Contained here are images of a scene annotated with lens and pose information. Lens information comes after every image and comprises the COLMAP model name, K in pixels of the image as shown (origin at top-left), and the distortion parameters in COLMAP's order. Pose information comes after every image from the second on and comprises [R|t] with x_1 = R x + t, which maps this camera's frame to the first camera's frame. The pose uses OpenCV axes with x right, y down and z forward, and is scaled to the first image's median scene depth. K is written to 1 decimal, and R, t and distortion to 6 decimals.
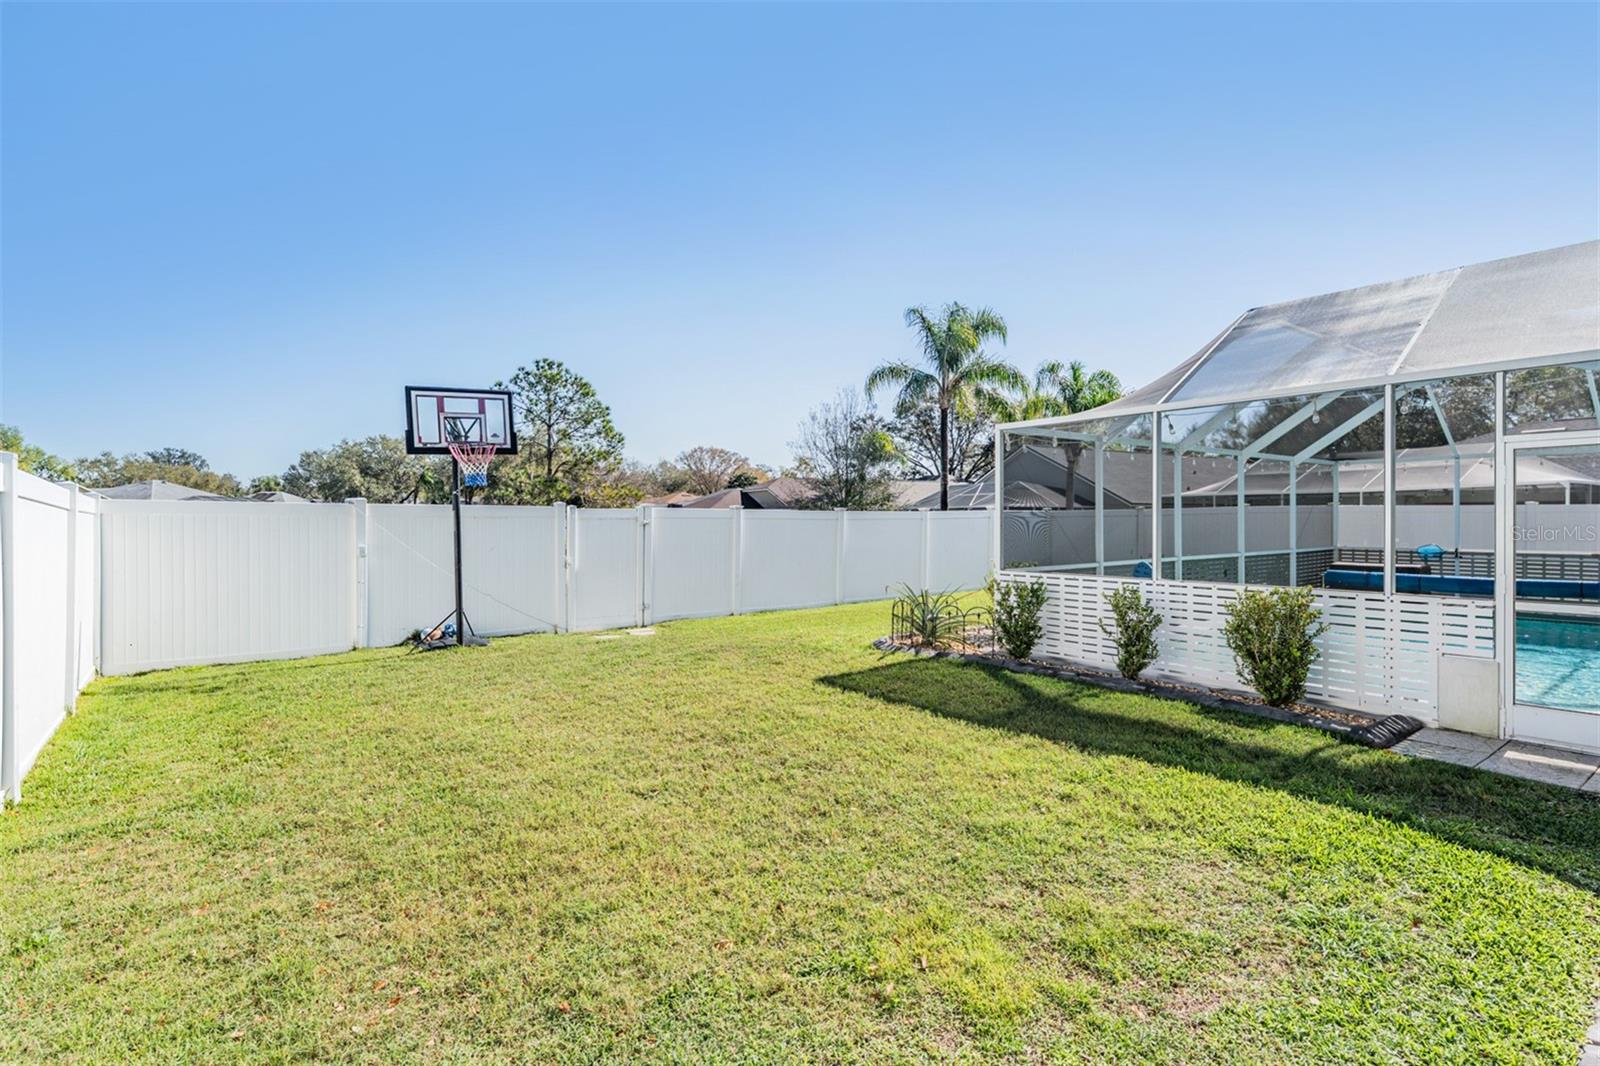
lens RADIAL K [[763.5, 0, 801.0], [0, 763.5, 522.1], [0, 0, 1]] dist [0.000012, 0.001579]
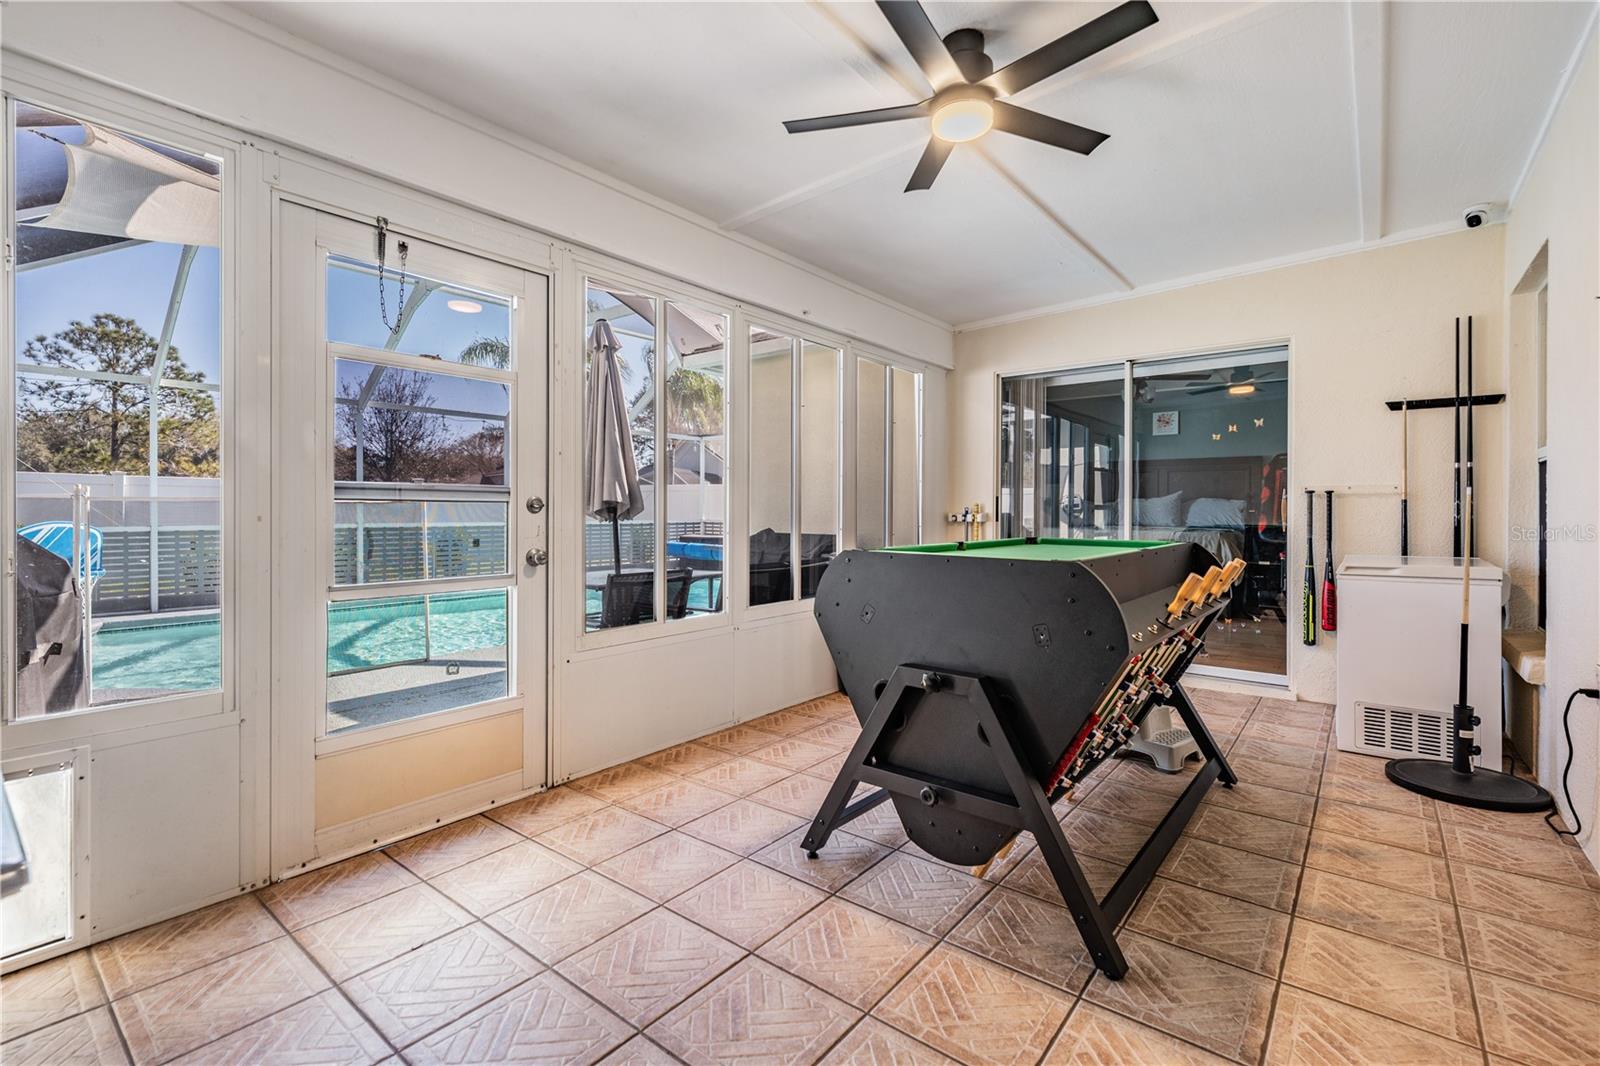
lens RADIAL K [[693.4, 0, 795.2], [0, 693.4, 513.3], [0, 0, 1]] dist [0.003503, -0.001242]
pose [[0.972129, 0.008463, 0.234293, 0.303569], [-0.009167, 0.999956, 0.001917, 0.010253], [-0.234266, -0.004011, 0.972164, 0.029815]]
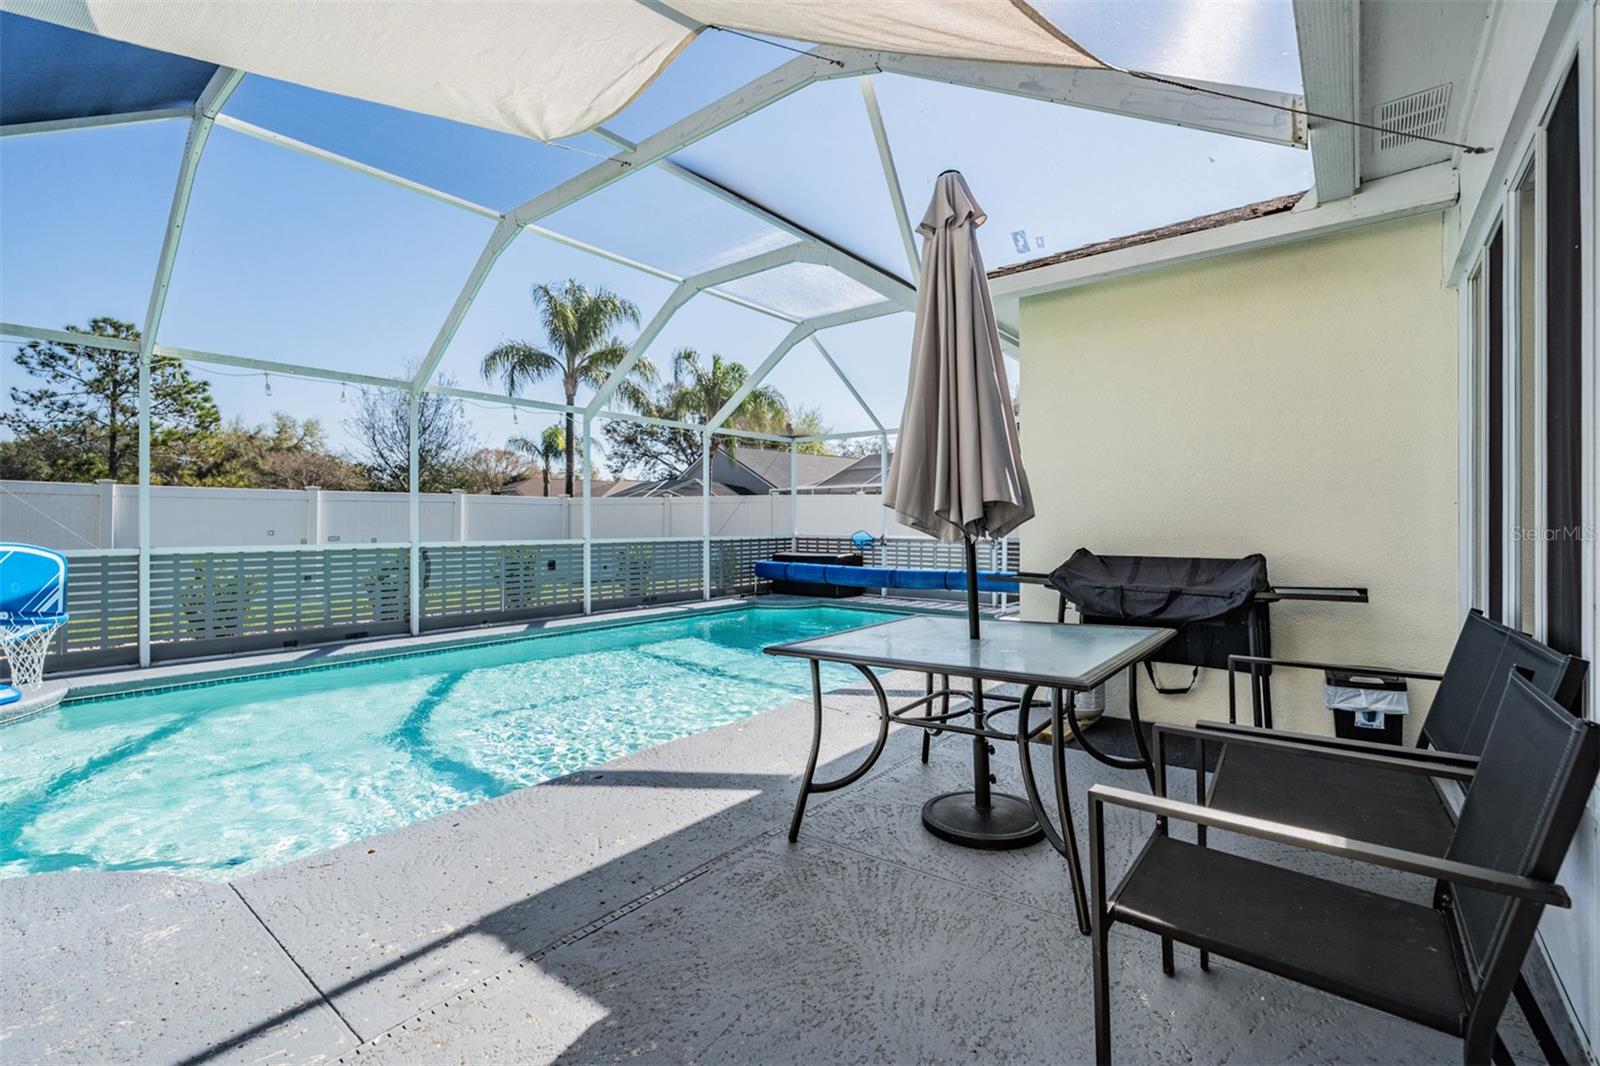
lens RADIAL K [[693.4, 0, 795.0], [0, 693.4, 521.9], [0, 0, 1]] dist [0.003503, -0.001242]
pose [[0.972870, 0.004472, 0.231308, 0.260087], [-0.003041, 0.999974, -0.006542, 0.011357], [-0.231331, 0.005661, 0.972859, 0.113056]]
